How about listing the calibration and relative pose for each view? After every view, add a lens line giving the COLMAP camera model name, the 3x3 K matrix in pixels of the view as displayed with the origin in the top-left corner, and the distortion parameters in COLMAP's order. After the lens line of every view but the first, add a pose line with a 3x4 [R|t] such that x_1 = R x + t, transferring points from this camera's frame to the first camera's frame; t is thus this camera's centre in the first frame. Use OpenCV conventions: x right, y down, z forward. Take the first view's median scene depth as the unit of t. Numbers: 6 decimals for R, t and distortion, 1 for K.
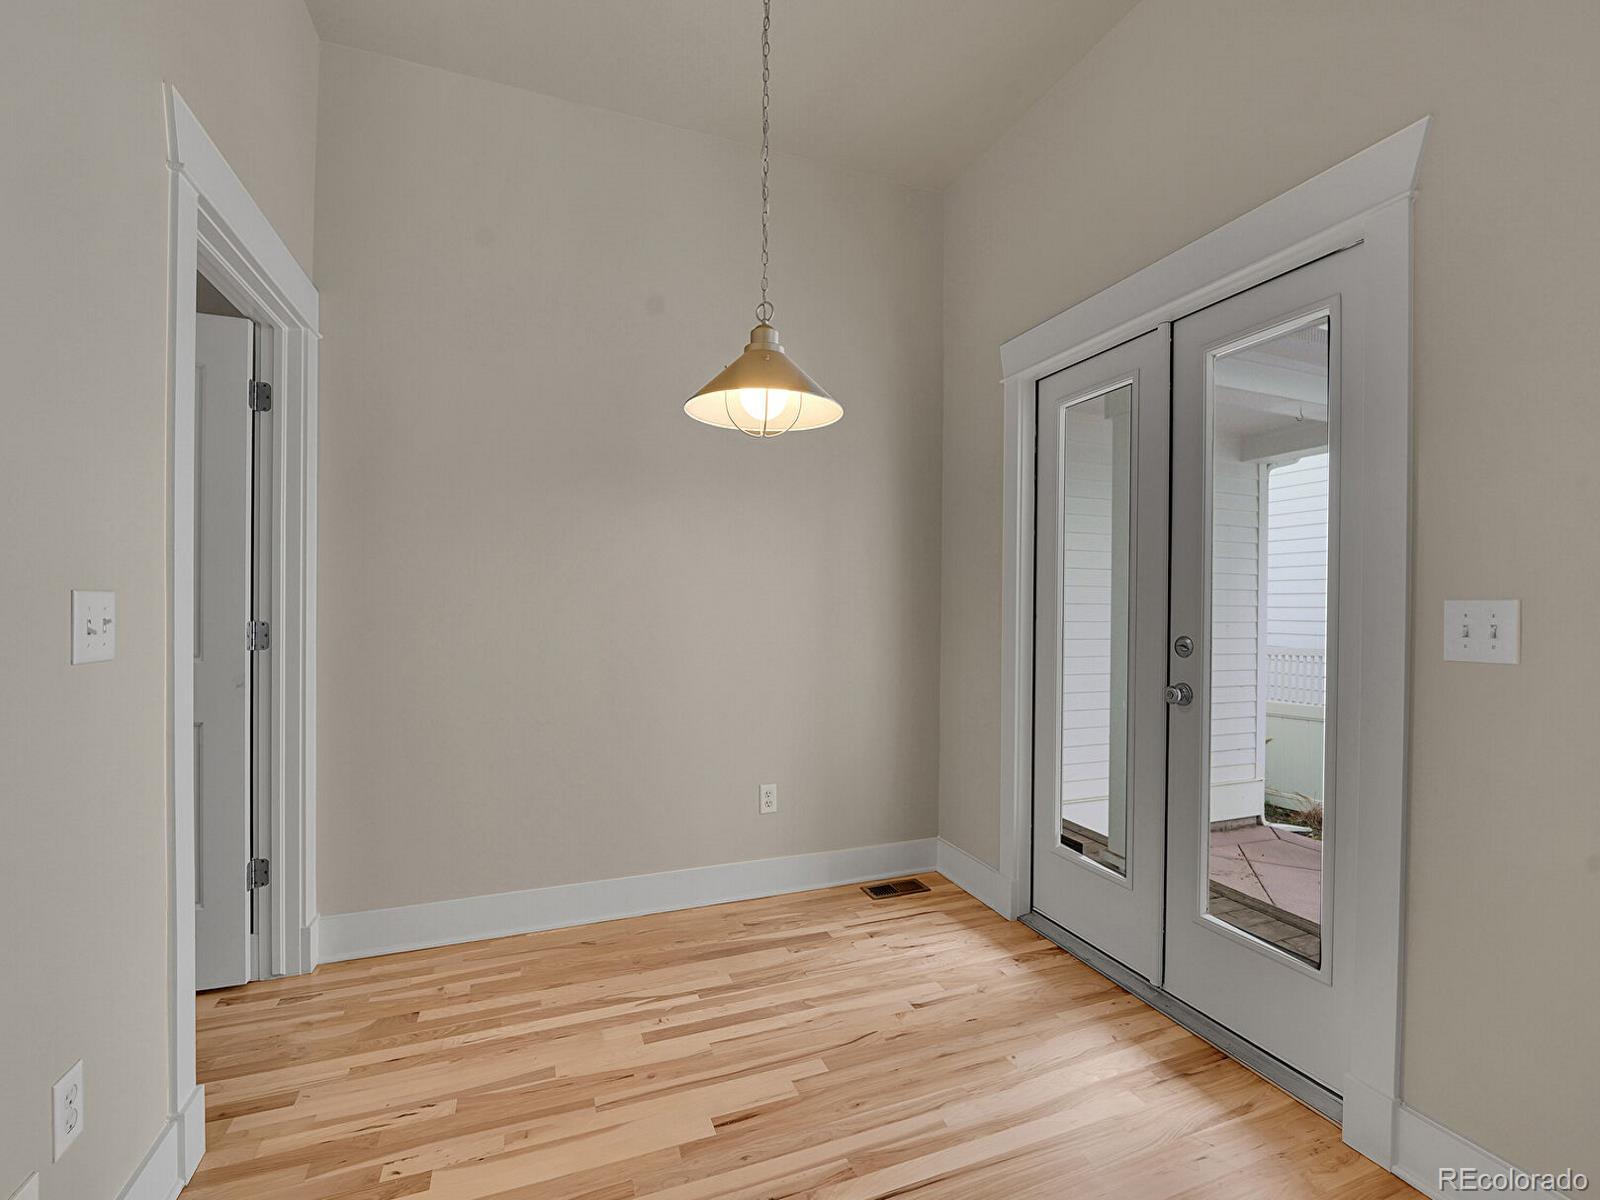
lens RADIAL K [[733.0, 0, 796.3], [0, 733.0, 610.9], [0, 0, 1]] dist [-0.000627, -0.000062]
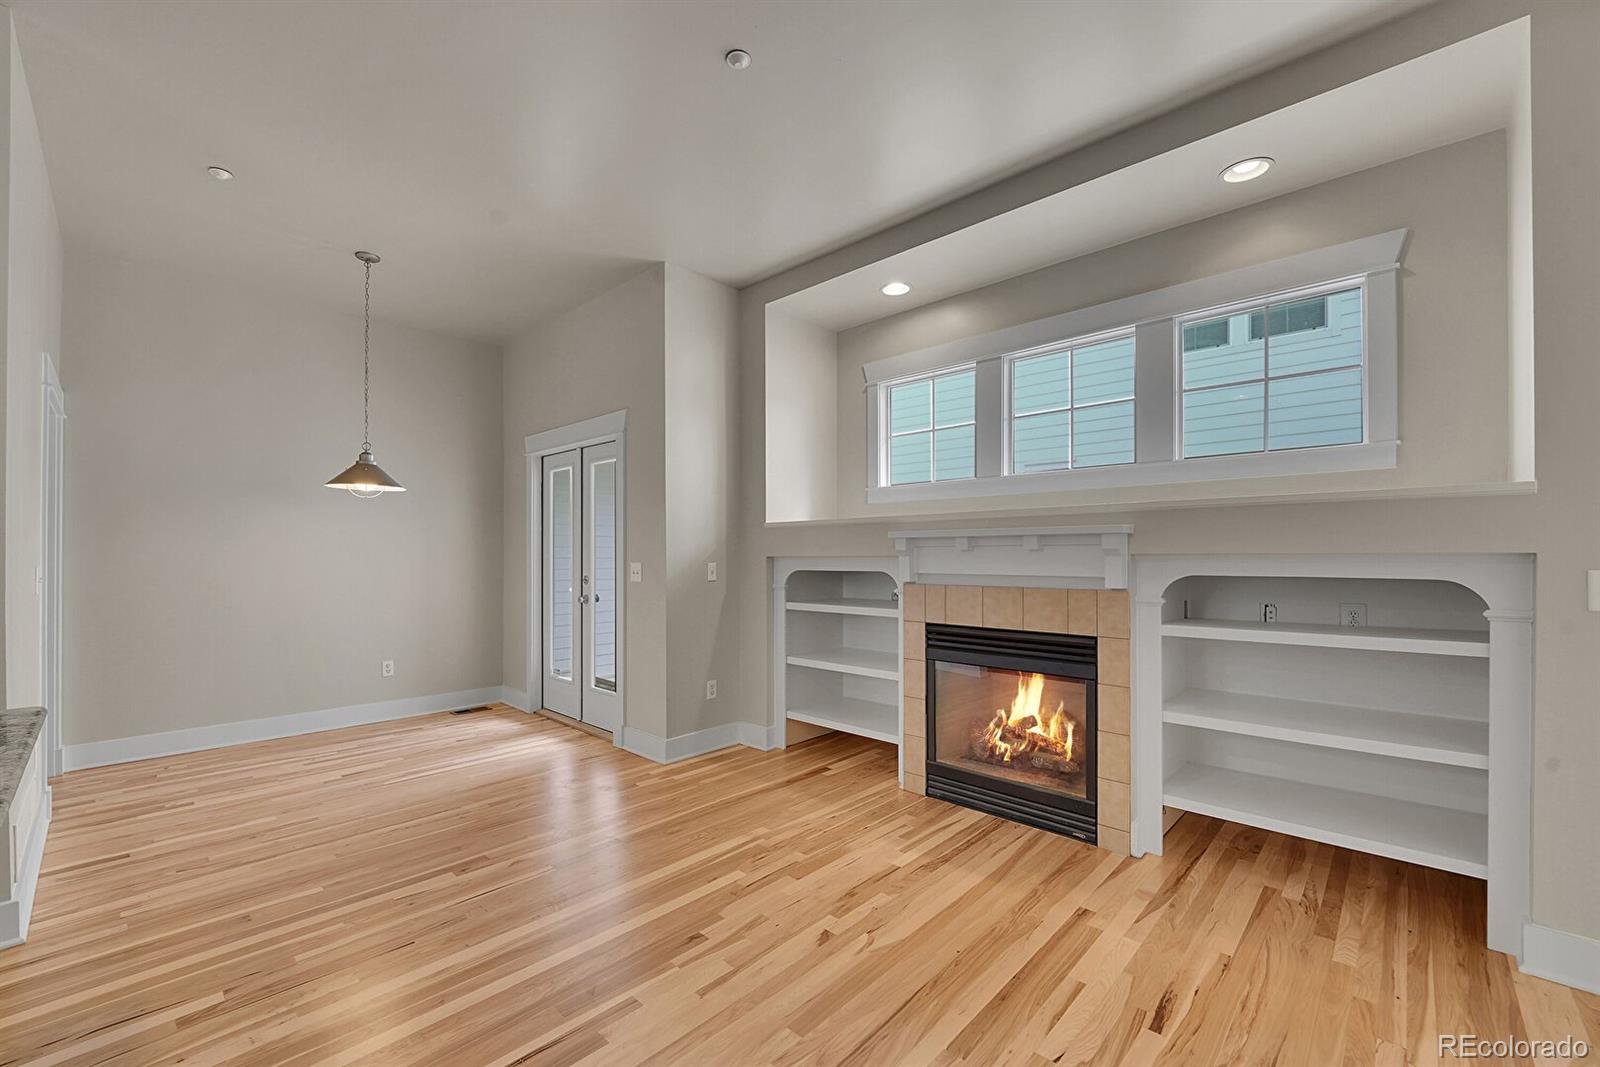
lens RADIAL K [[643.3, 0, 867.1], [0, 643.3, 553.9], [0, 0, 1]] dist [-0.001808, 0.000182]
pose [[0.863323, -0.006866, 0.504604, 0.249384], [0.009621, 0.999950, -0.002854, -0.024739], [-0.504559, 0.007319, 0.863346, -1.338903]]
